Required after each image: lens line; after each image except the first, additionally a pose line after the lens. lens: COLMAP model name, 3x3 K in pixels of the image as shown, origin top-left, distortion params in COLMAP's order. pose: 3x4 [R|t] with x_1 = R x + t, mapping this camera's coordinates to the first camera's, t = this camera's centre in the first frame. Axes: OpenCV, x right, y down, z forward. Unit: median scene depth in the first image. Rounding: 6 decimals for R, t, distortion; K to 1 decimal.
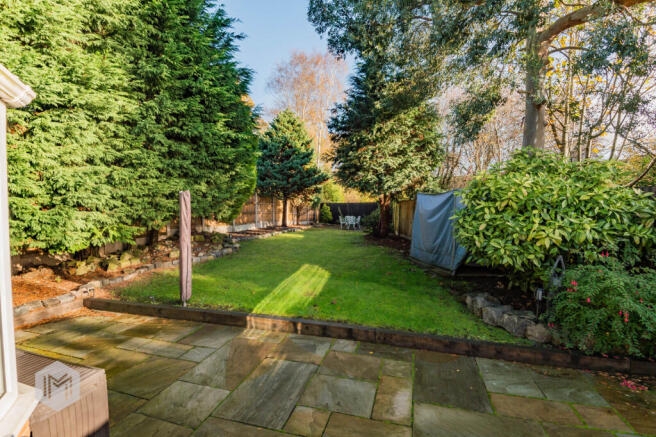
lens RADIAL K [[296.7, 0, 328.0], [0, 296.7, 218.5], [0, 0, 1]] dist [0.051352, -0.035258]
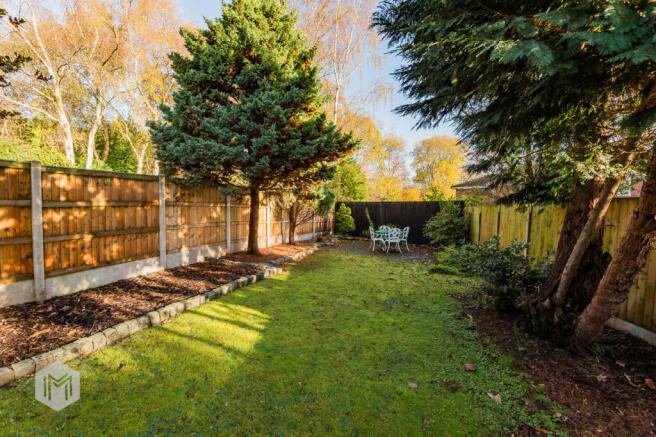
lens RADIAL K [[296.7, 0, 328.0], [0, 296.7, 218.5], [0, 0, 1]] dist [0.051352, -0.035258]
pose [[0.998214, 0.009763, -0.058930, -0.006962], [-0.009302, 0.999924, 0.008096, -0.032535], [0.059005, -0.007533, 0.998229, 0.552236]]
